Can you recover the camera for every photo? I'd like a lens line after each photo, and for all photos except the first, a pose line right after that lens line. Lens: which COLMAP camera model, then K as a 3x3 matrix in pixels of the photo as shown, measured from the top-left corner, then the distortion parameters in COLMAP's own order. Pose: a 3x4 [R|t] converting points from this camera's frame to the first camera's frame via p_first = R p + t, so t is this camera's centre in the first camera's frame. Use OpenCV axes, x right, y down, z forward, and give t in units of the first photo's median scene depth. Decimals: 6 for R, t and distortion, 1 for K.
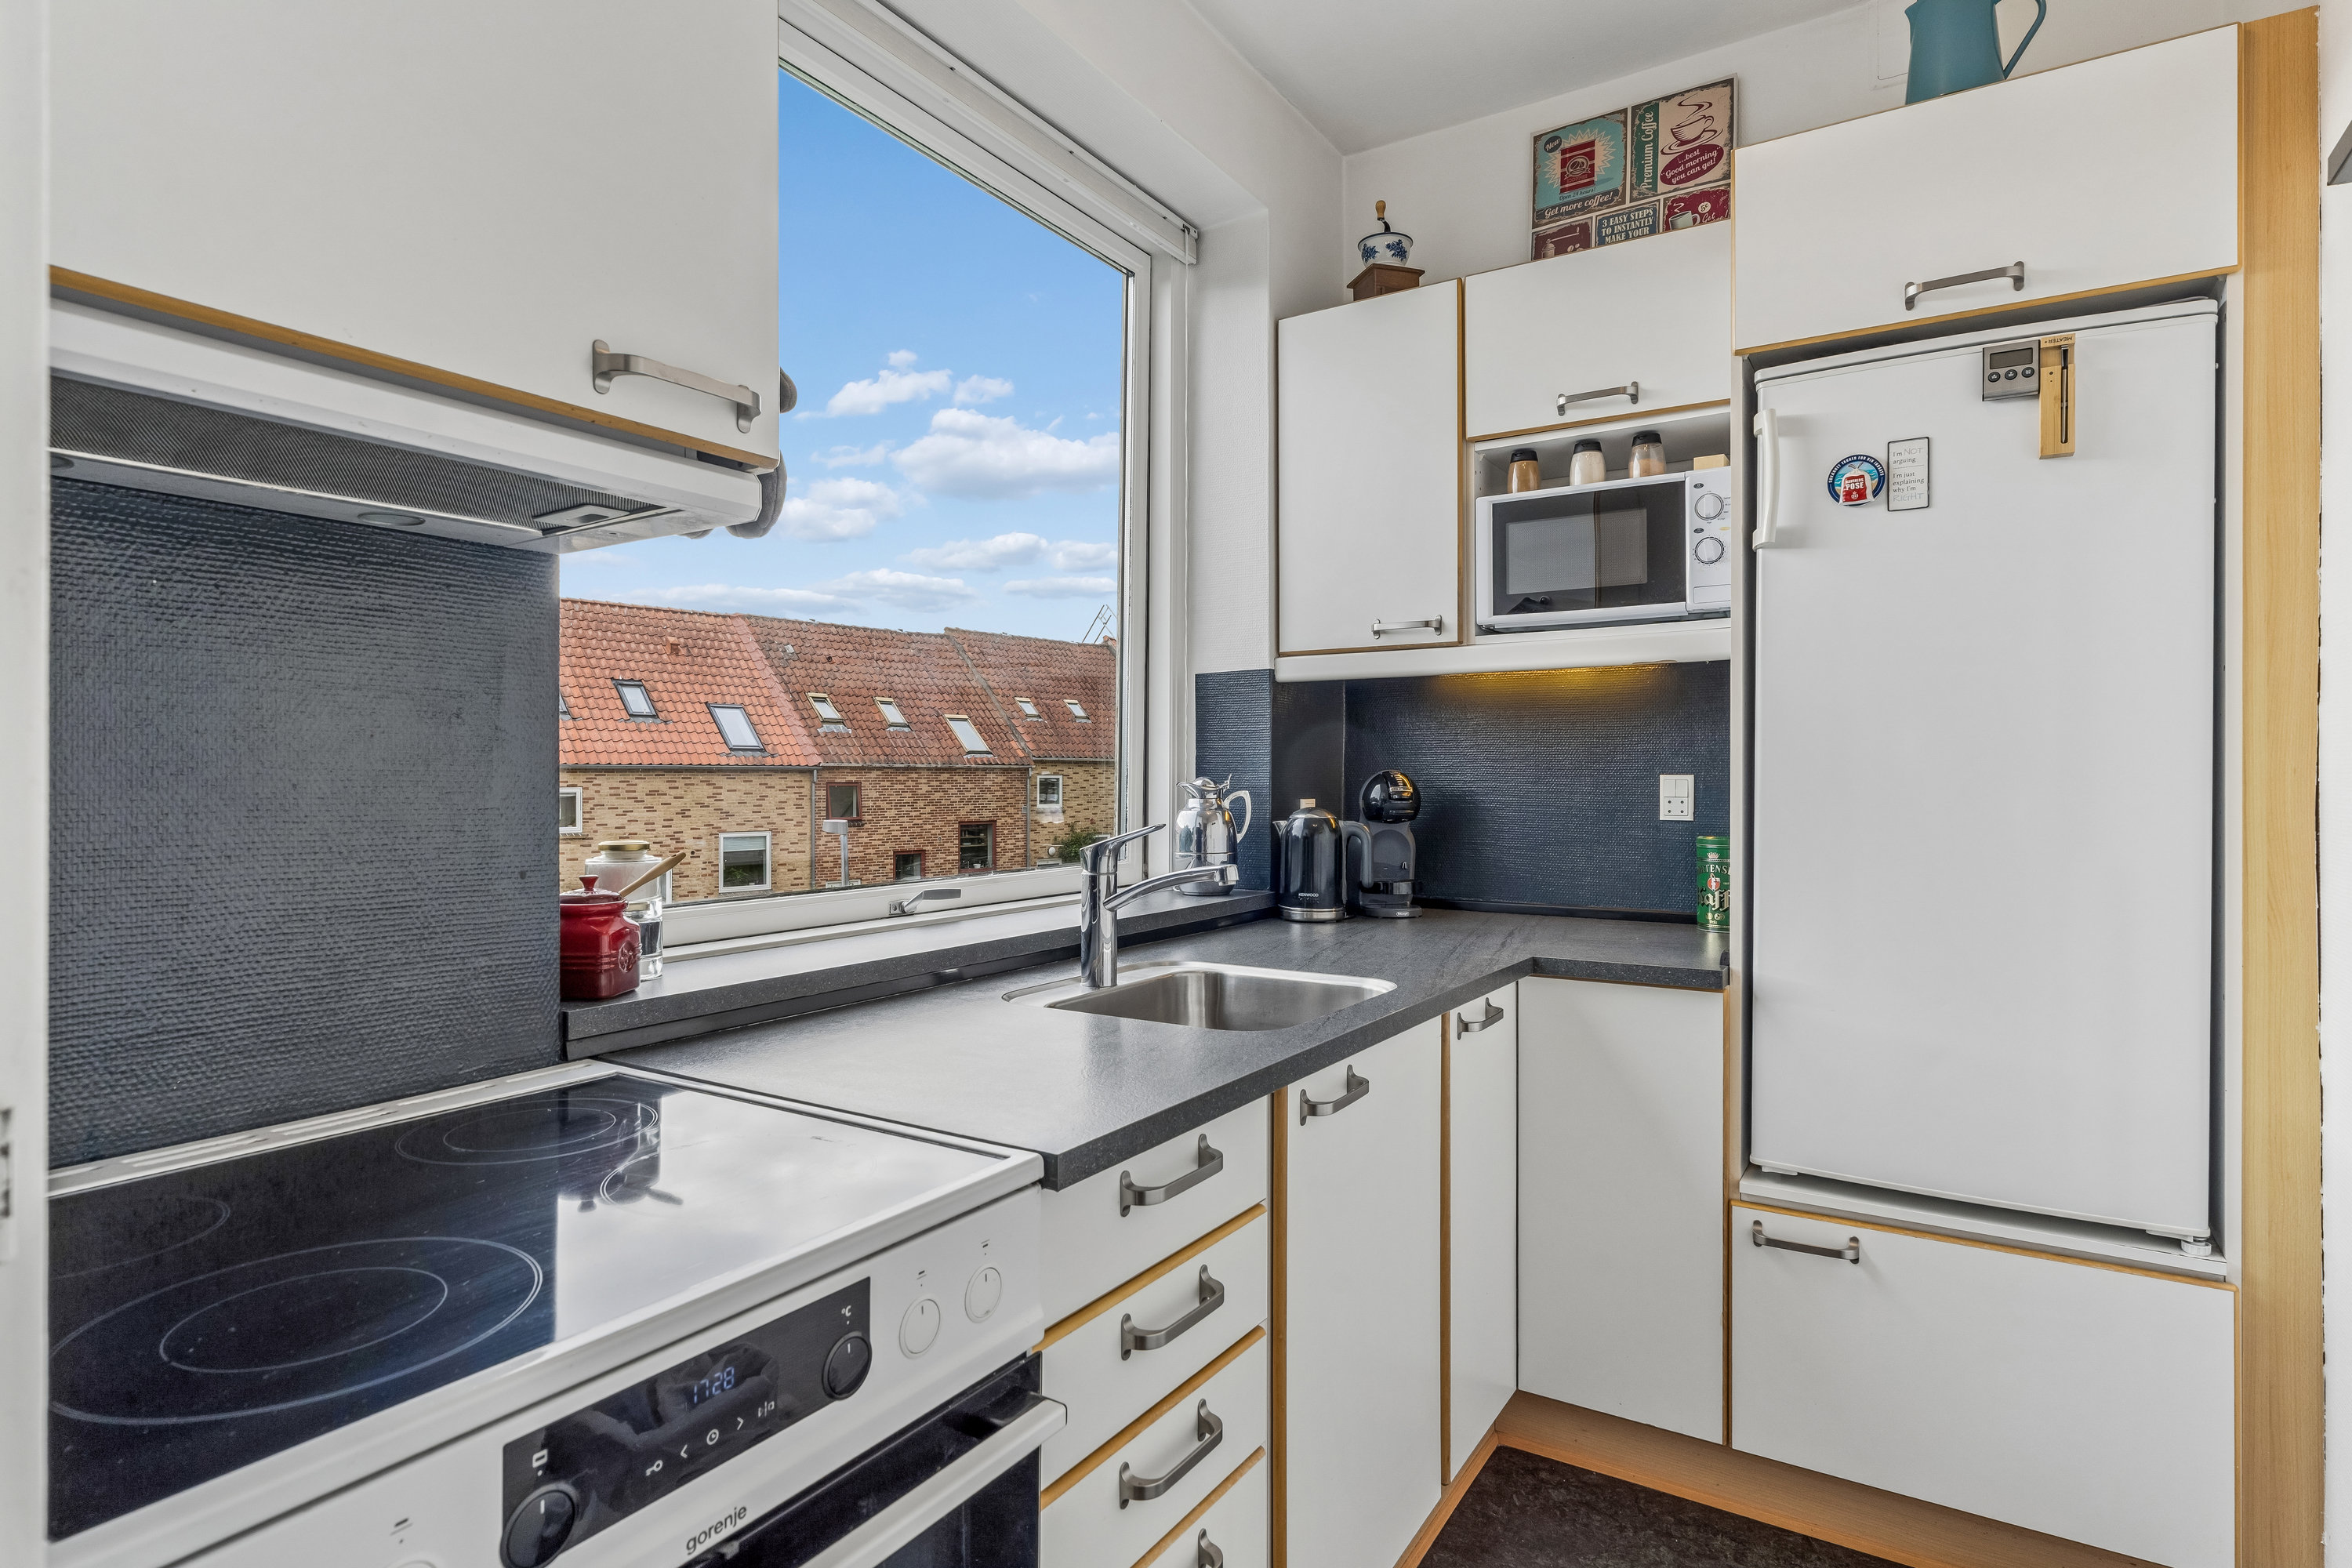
lens RADIAL K [[1249.3, 0, 1187.5], [0, 1249.3, 774.8], [0, 0, 1]] dist [-0.007935, 0.000907]
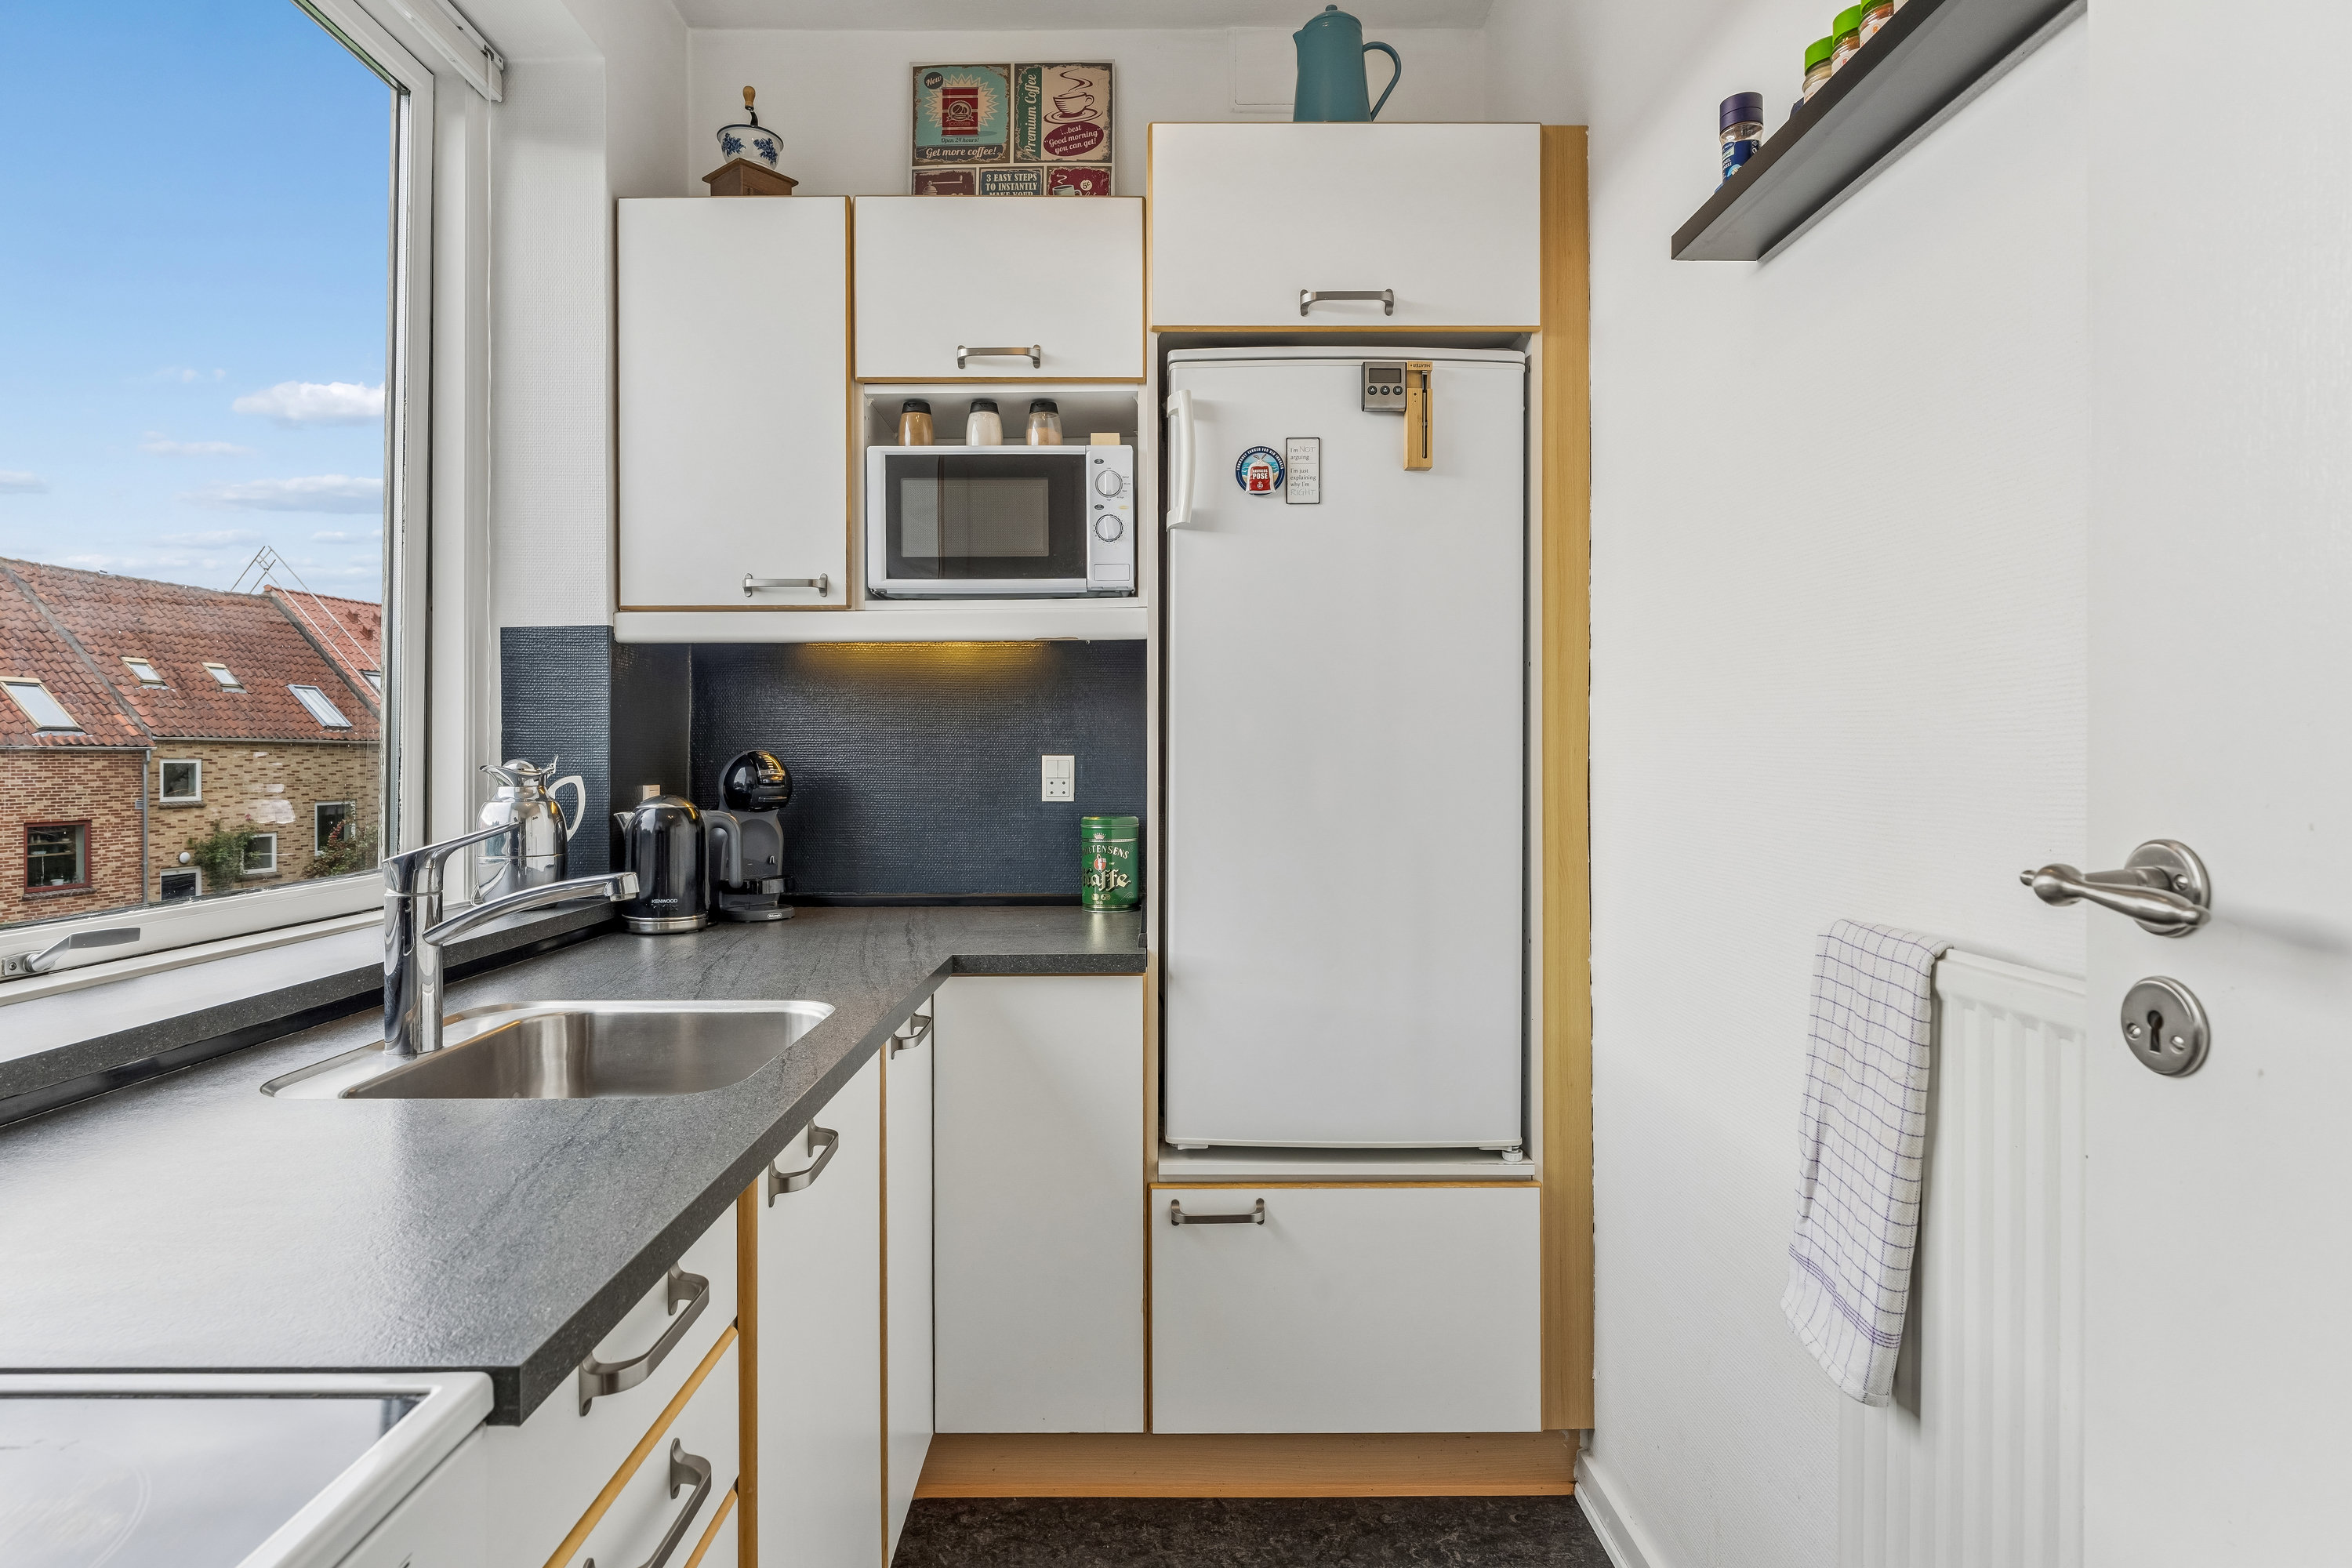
lens RADIAL K [[1249.3, 0, 1178.2], [0, 1249.3, 761.1], [0, 0, 1]] dist [-0.007935, 0.000907]
pose [[0.840059, -0.003456, 0.542484, -0.069830], [0.002137, 0.999993, 0.003062, 0.001907], [-0.542491, -0.001413, 0.840060, 0.131775]]
